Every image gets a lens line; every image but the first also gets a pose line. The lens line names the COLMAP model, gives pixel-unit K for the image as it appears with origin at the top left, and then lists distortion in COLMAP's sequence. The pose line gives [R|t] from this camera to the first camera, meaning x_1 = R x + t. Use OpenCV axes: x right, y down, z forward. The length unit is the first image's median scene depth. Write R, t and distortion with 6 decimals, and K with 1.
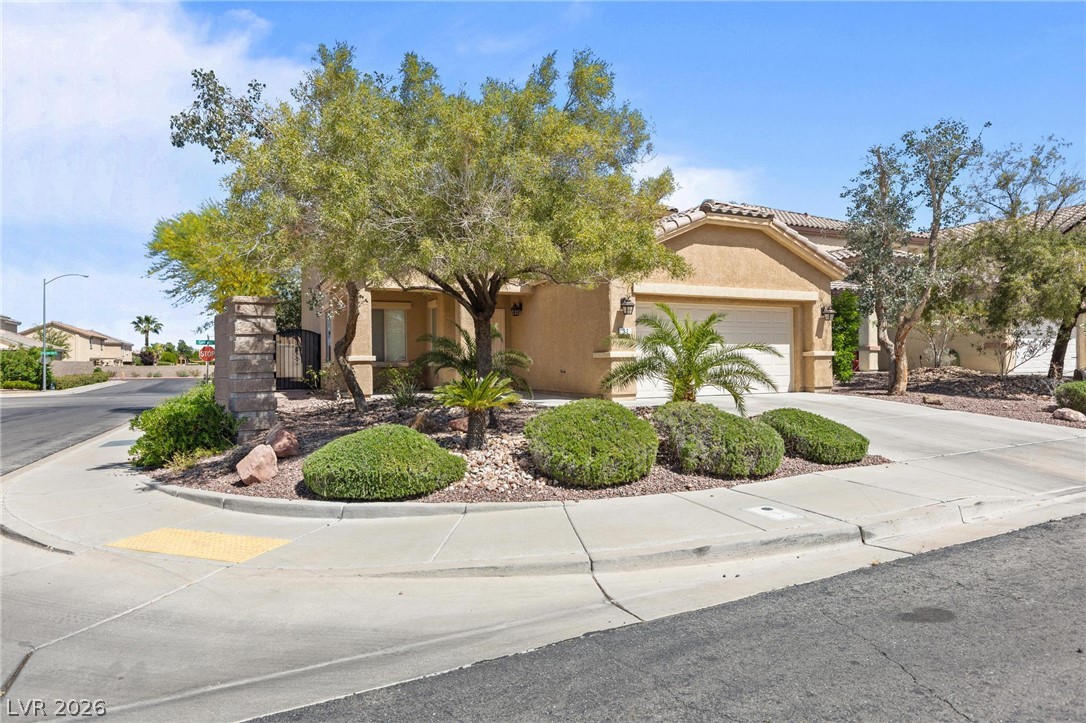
lens RADIAL K [[667.8, 0, 543.0], [0, 667.8, 361.5], [0, 0, 1]] dist [-0.007831, -0.001457]
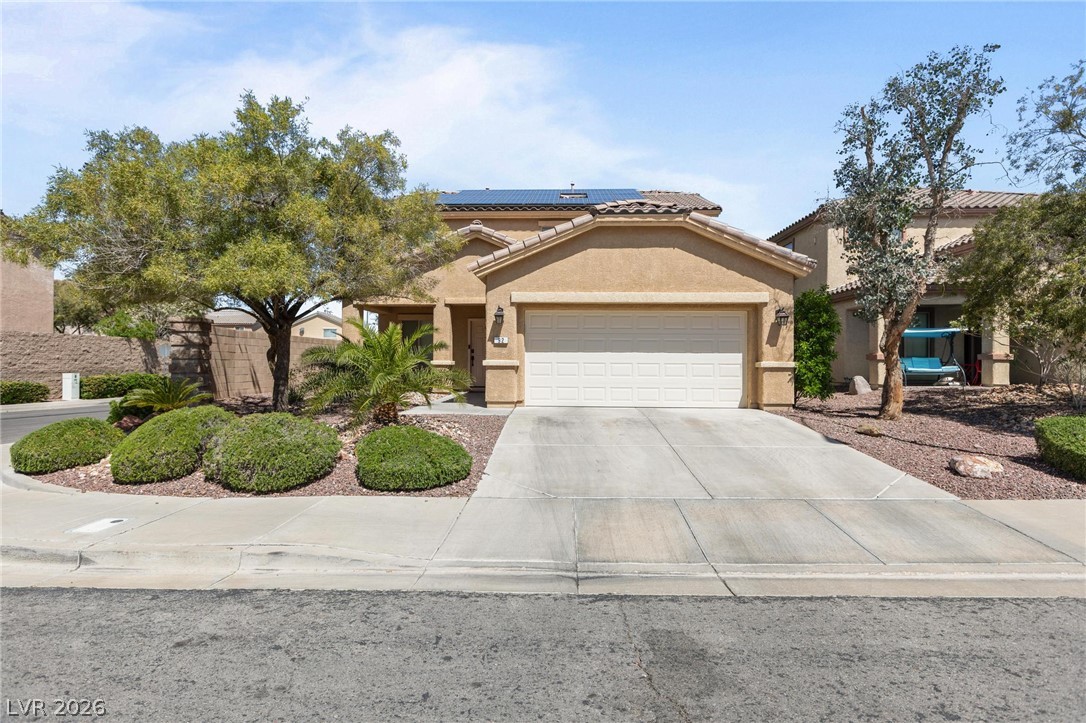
lens RADIAL K [[580.3, 0, 543.0], [0, 580.3, 361.5], [0, 0, 1]] dist [0.000004, -0.000129]
pose [[0.869354, 0.015086, -0.493960, 0.528873], [-0.014717, 0.999881, 0.004635, -0.014825], [0.493971, 0.003240, 0.869472, 0.214694]]
